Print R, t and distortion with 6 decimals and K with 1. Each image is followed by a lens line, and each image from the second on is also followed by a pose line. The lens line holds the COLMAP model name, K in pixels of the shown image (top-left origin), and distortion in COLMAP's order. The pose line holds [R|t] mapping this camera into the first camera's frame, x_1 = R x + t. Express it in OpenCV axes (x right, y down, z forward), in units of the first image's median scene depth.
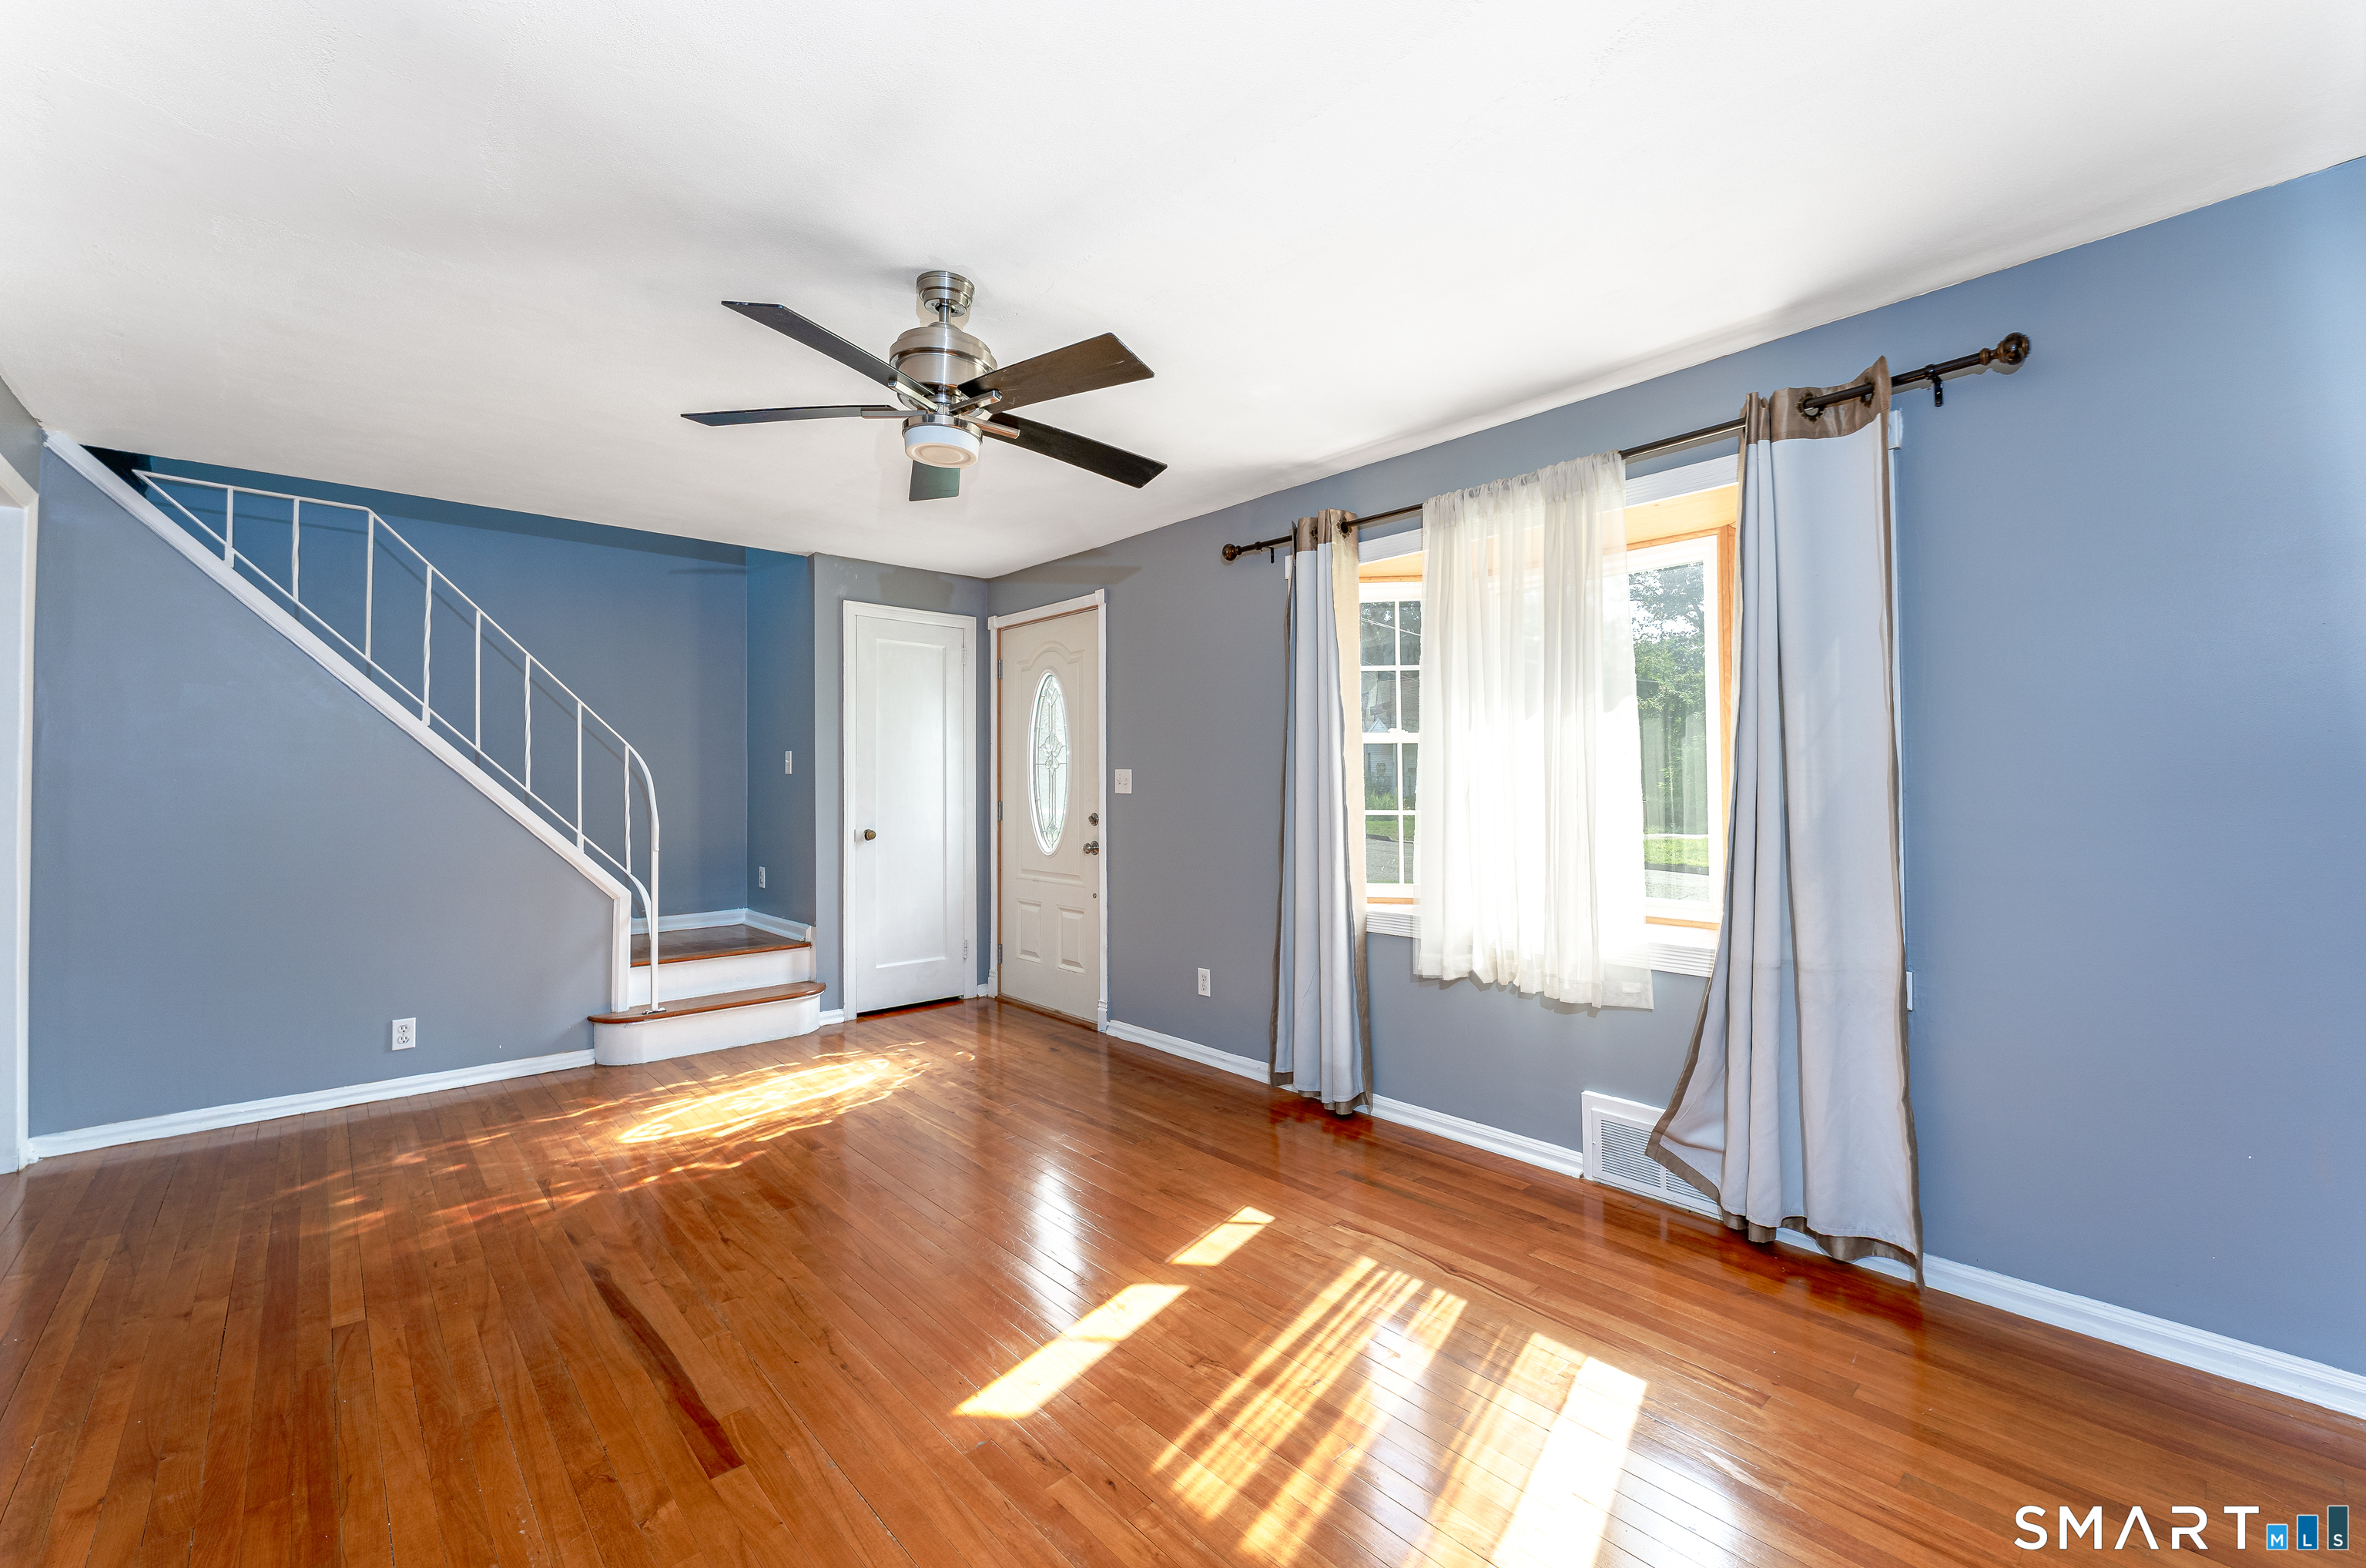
lens RADIAL K [[954.4, 0, 1201.4], [0, 954.4, 756.0], [0, 0, 1]] dist [-0.000676, 0.000030]
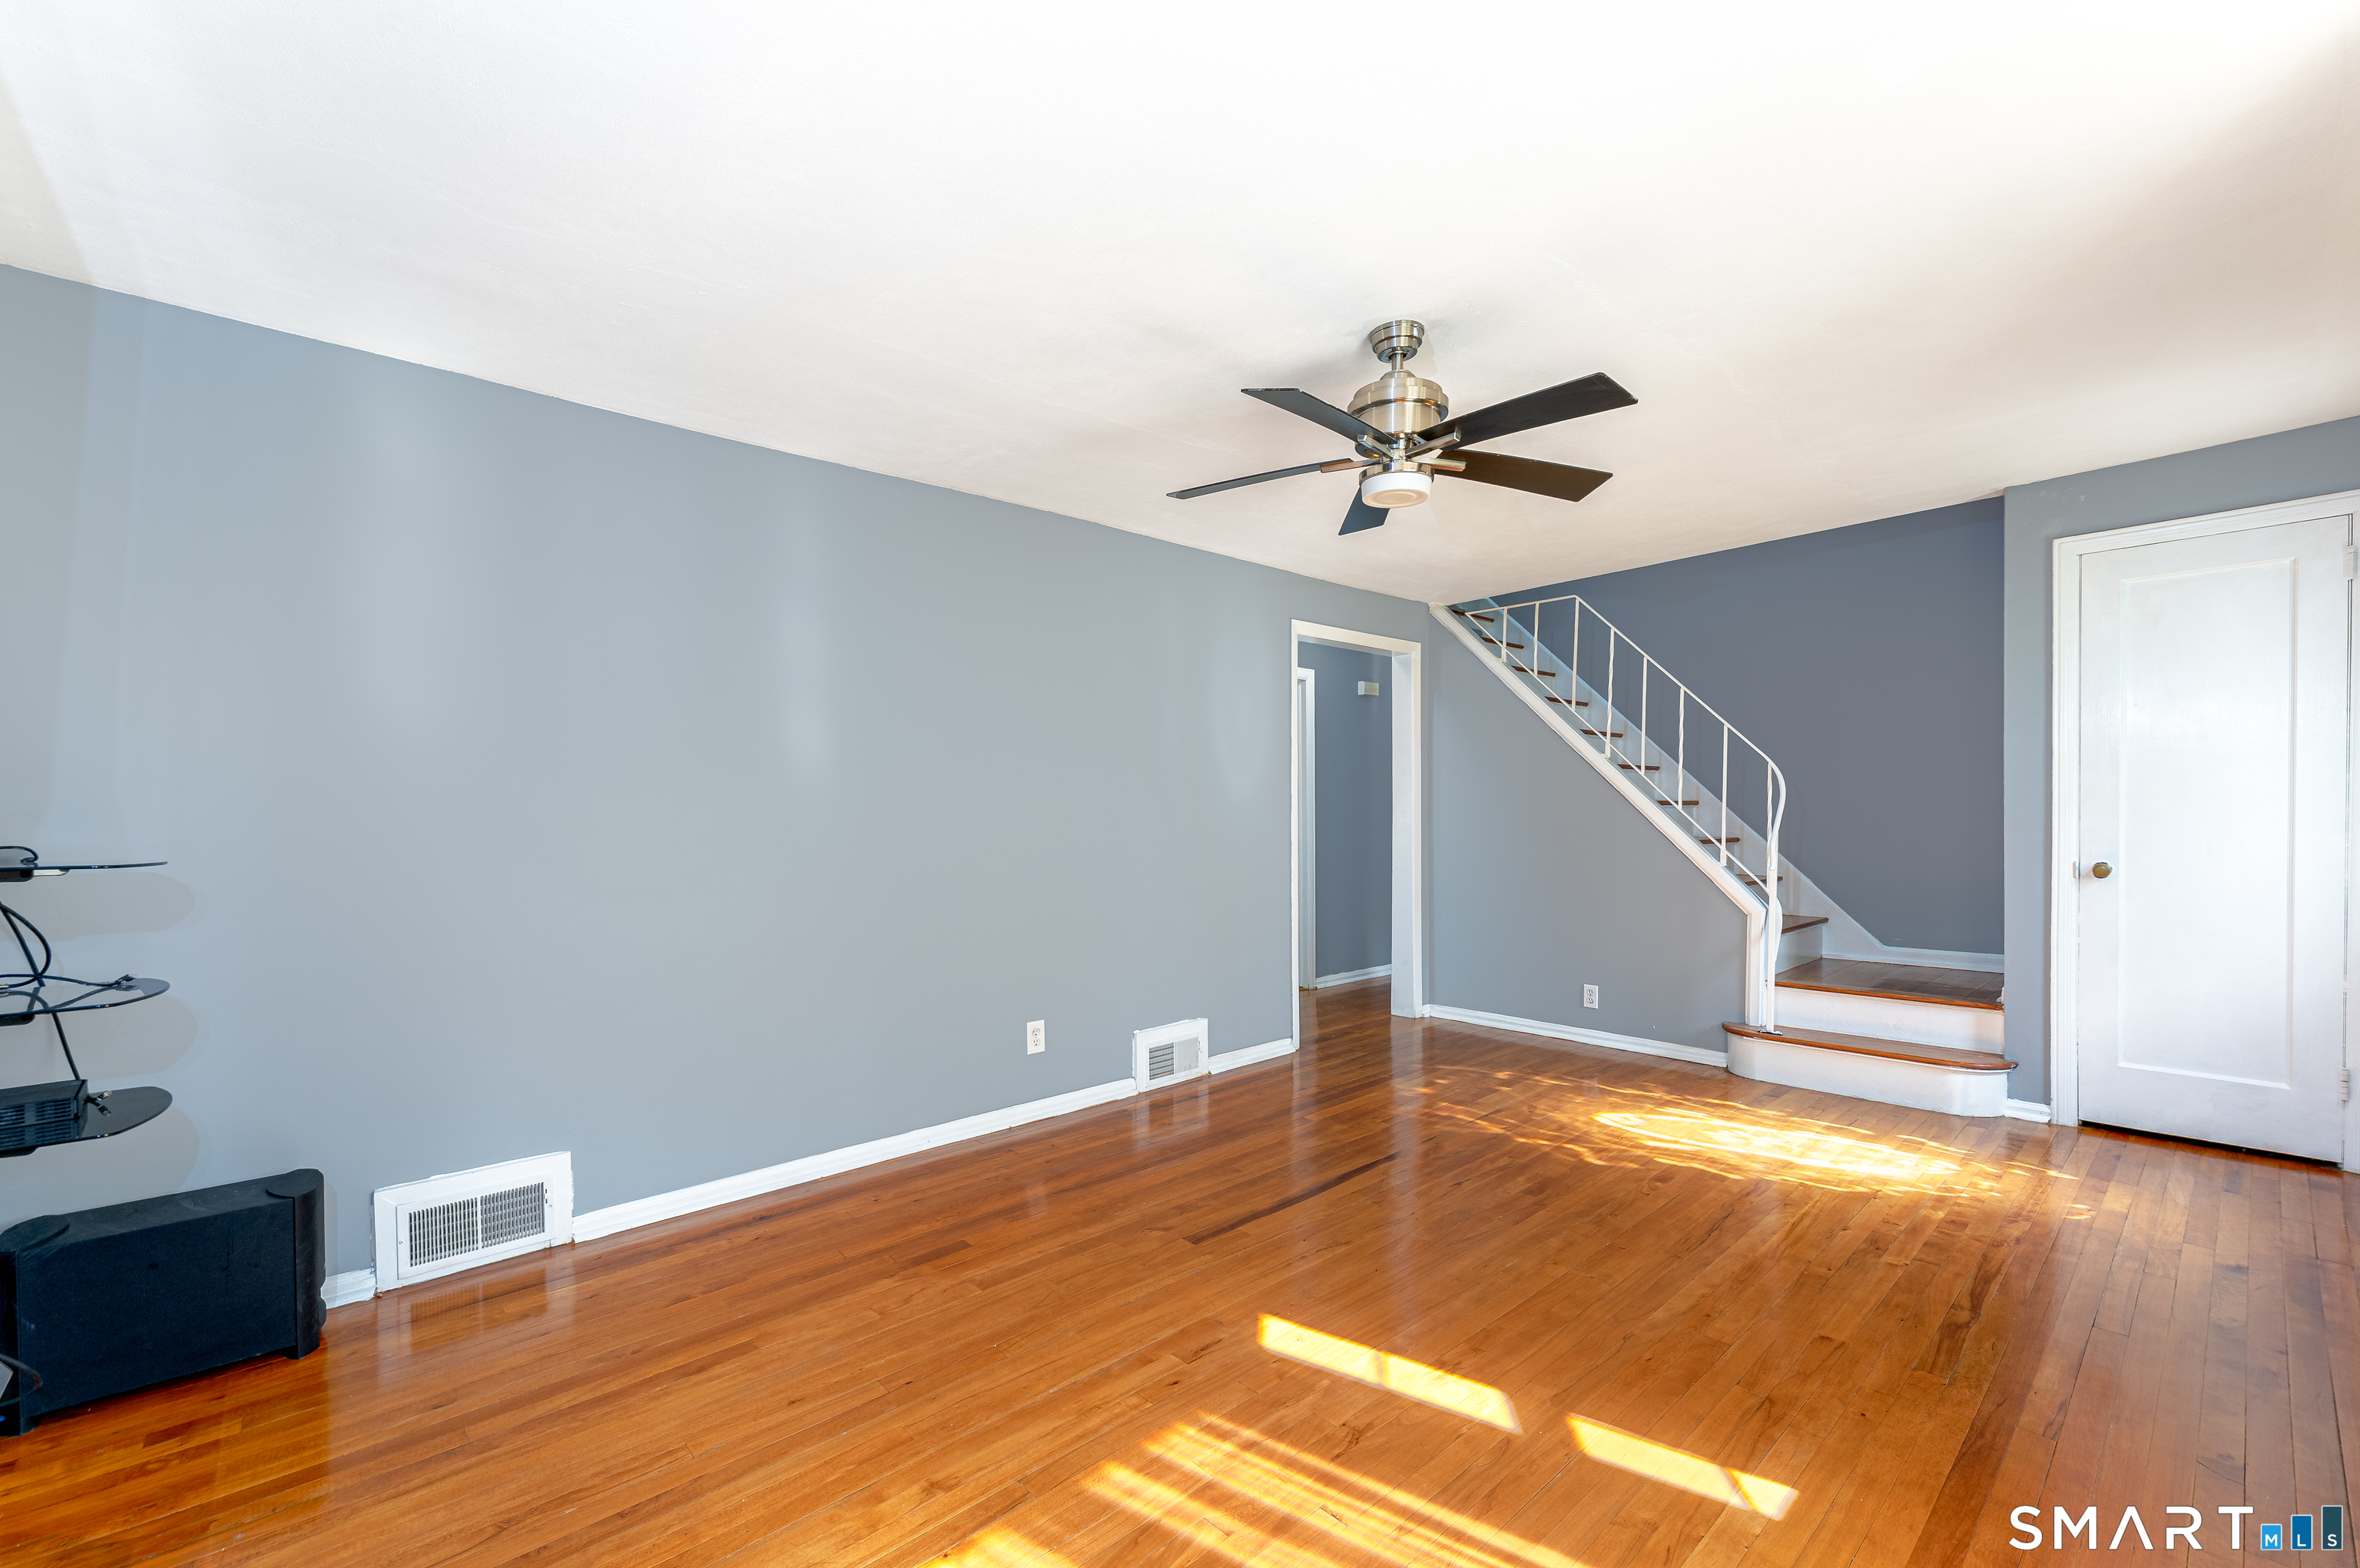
lens RADIAL K [[983.6, 0, 1173.8], [0, 983.6, 814.3], [0, 0, 1]] dist [-0.000097, -0.000027]
pose [[-0.019825, 0.004444, -0.999794, 0.529302], [0.045512, 0.998958, 0.003537, 0.012787], [0.998767, -0.045432, -0.020006, 0.486401]]
